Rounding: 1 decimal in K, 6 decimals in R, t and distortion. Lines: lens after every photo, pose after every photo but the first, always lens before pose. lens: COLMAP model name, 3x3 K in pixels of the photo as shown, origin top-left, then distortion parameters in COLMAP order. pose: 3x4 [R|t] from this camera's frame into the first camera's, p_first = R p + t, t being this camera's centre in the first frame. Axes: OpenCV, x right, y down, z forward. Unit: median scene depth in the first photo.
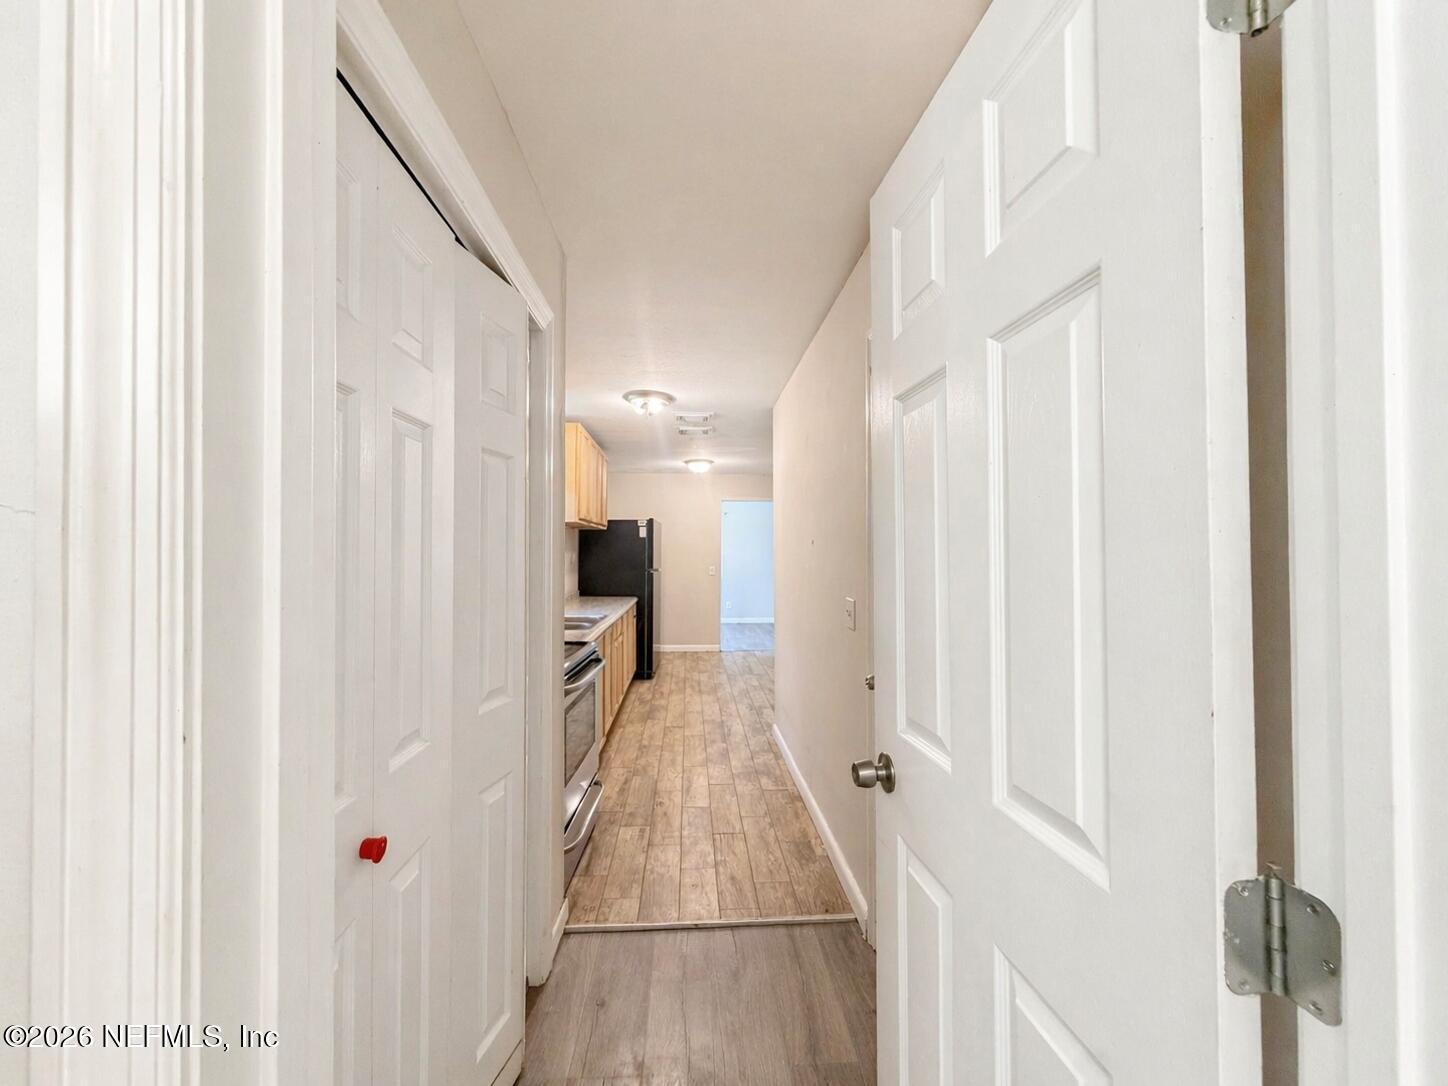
lens RADIAL K [[580.4, 0, 718.7], [0, 580.4, 544.4], [0, 0, 1]] dist [-0.001120, 0.005547]
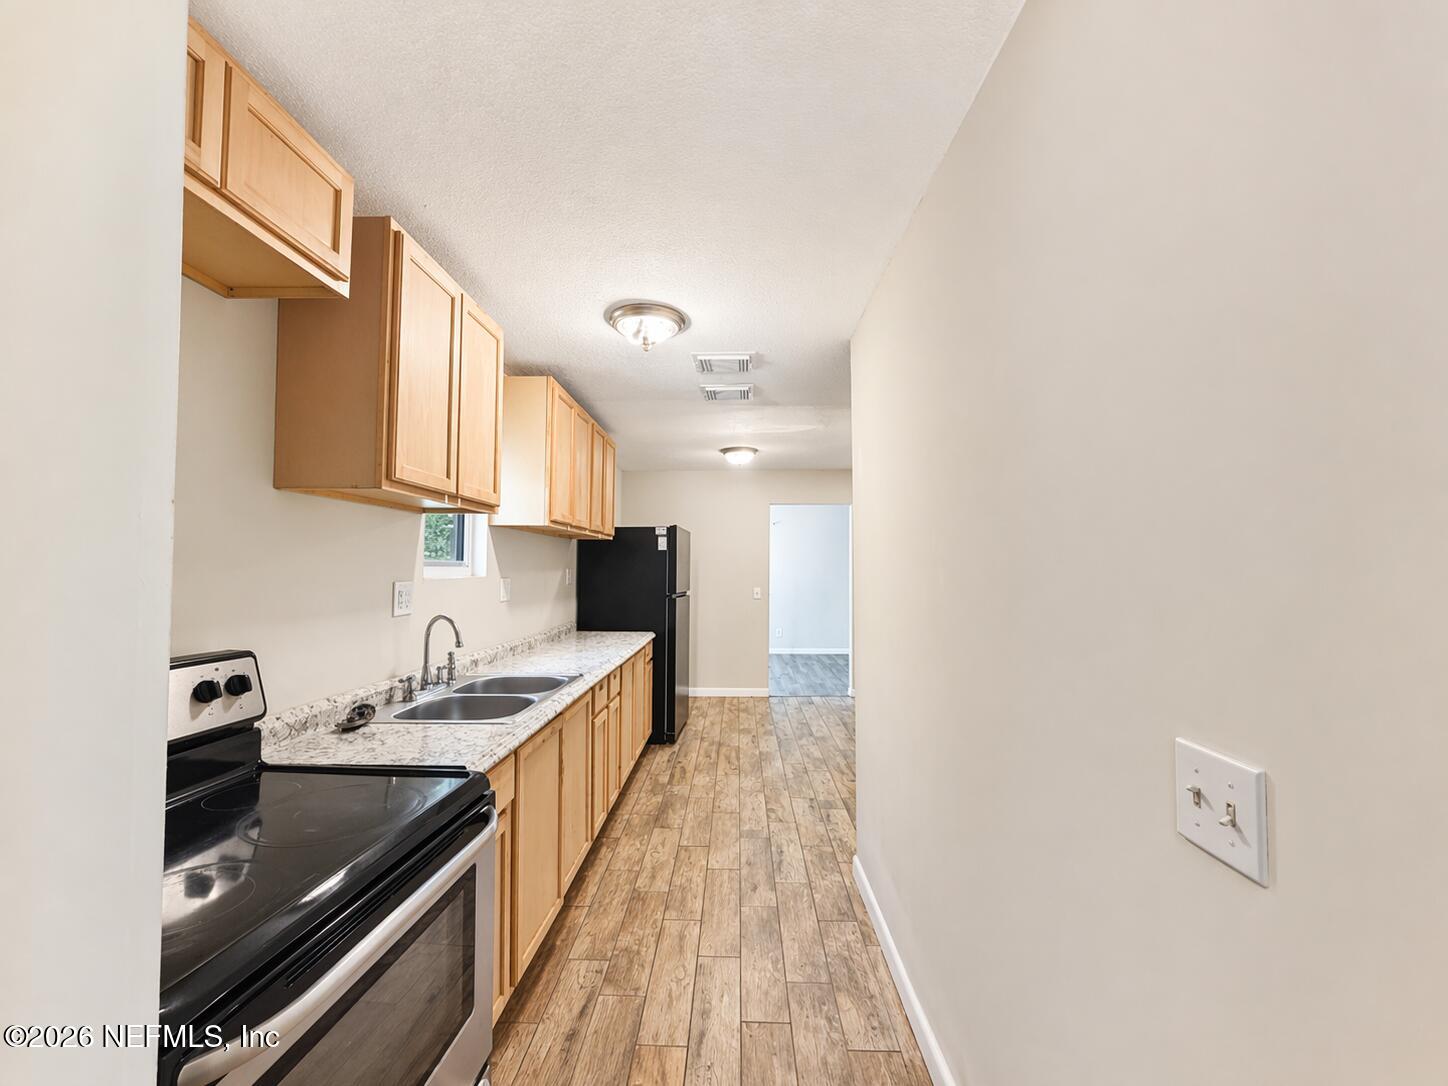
lens RADIAL K [[588.2, 0, 723.4], [0, 588.2, 539.5], [0, 0, 1]] dist [-0.000454, 0.000366]
pose [[0.997056, -0.001545, -0.076657, 0.005564], [-0.001309, 0.999308, -0.037163, 0.001649], [0.076662, 0.037154, 0.996365, 0.313650]]
